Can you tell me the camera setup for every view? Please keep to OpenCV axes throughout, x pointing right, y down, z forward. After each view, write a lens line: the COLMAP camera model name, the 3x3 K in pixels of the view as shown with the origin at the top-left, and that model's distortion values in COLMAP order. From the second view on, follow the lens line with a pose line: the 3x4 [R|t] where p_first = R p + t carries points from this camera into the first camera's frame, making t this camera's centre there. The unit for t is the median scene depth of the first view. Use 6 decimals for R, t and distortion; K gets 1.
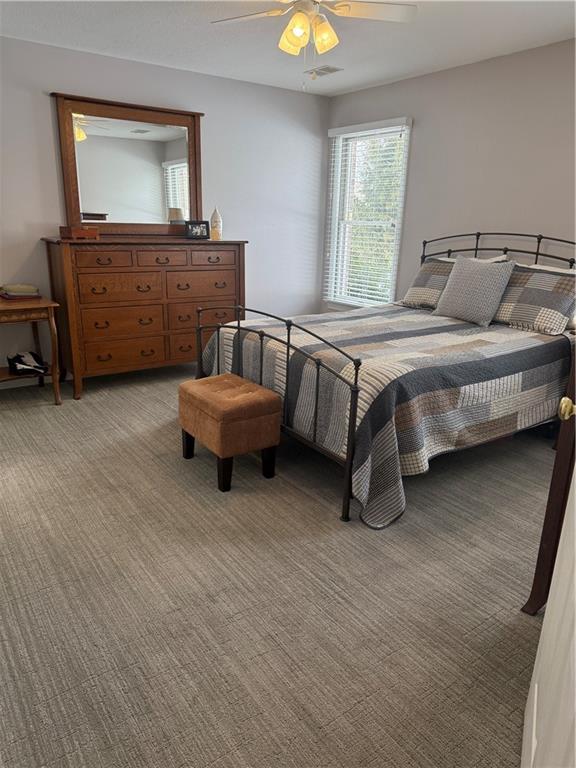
lens RADIAL K [[536.0, 0, 284.2], [0, 536.0, 388.7], [0, 0, 1]] dist [0.086369, -0.130713]
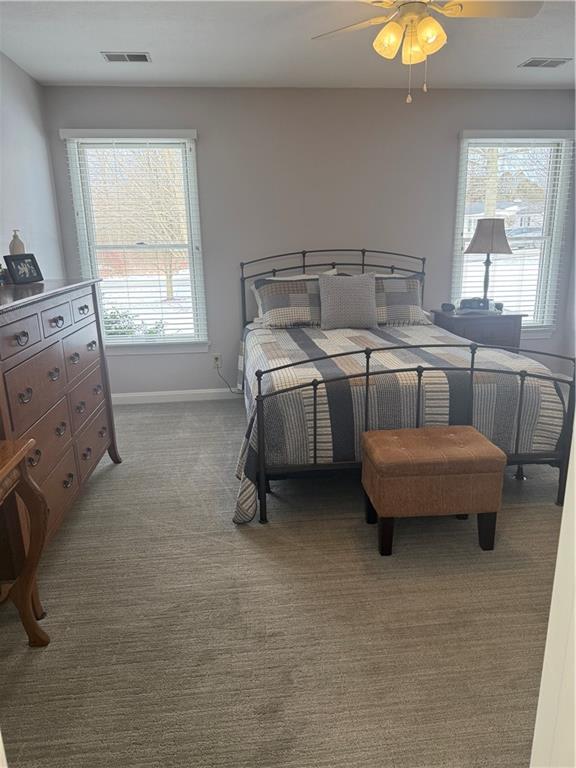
lens RADIAL K [[536.0, 0, 284.2], [0, 536.0, 388.7], [0, 0, 1]] dist [0.086369, -0.130713]
pose [[0.489855, -0.262913, 0.831215, -0.633393], [0.291148, 0.948038, 0.128283, -0.178850], [-0.821751, 0.179167, 0.540948, 0.506941]]
